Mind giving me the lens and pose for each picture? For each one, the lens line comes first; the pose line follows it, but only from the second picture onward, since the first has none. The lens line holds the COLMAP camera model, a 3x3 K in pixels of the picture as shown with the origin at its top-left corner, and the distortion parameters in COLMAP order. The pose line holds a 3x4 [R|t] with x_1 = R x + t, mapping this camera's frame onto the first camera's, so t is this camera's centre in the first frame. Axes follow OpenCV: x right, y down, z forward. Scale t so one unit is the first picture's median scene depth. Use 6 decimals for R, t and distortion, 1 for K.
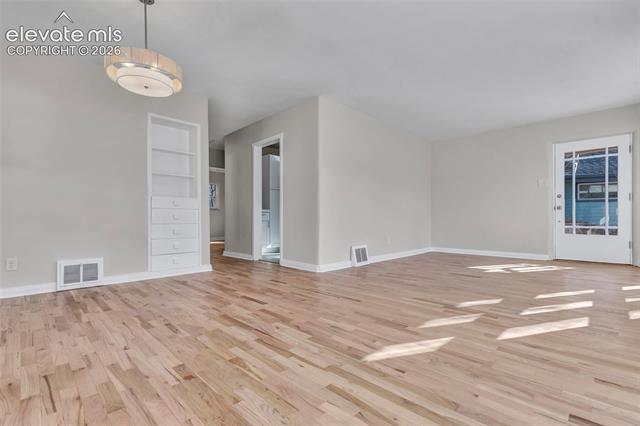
lens RADIAL K [[291.7, 0, 327.0], [0, 291.7, 219.4], [0, 0, 1]] dist [0.001535, 0.000171]
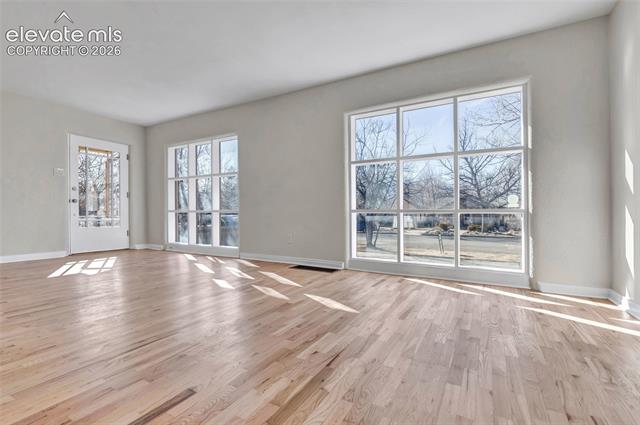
lens RADIAL K [[291.7, 0, 320.7], [0, 291.7, 213.3], [0, 0, 1]] dist [0.001535, 0.000171]
pose [[-0.244555, 0.003672, 0.969628, -0.937236], [-0.005746, 0.999970, -0.005237, 0.006639], [-0.969618, -0.006852, -0.244527, 1.196267]]
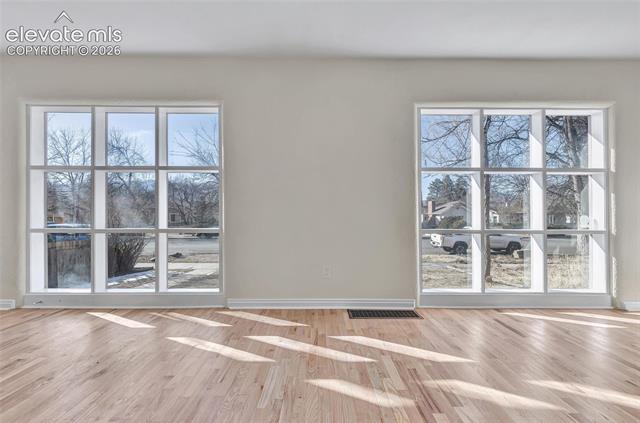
lens RADIAL K [[291.7, 0, 314.5], [0, 291.7, 211.2], [0, 0, 1]] dist [0.001535, 0.000171]
pose [[-0.694963, 0.010135, 0.718975, 0.206259], [-0.001323, 0.999881, -0.015373, -0.102464], [-0.719045, -0.011635, -0.694866, 1.967048]]
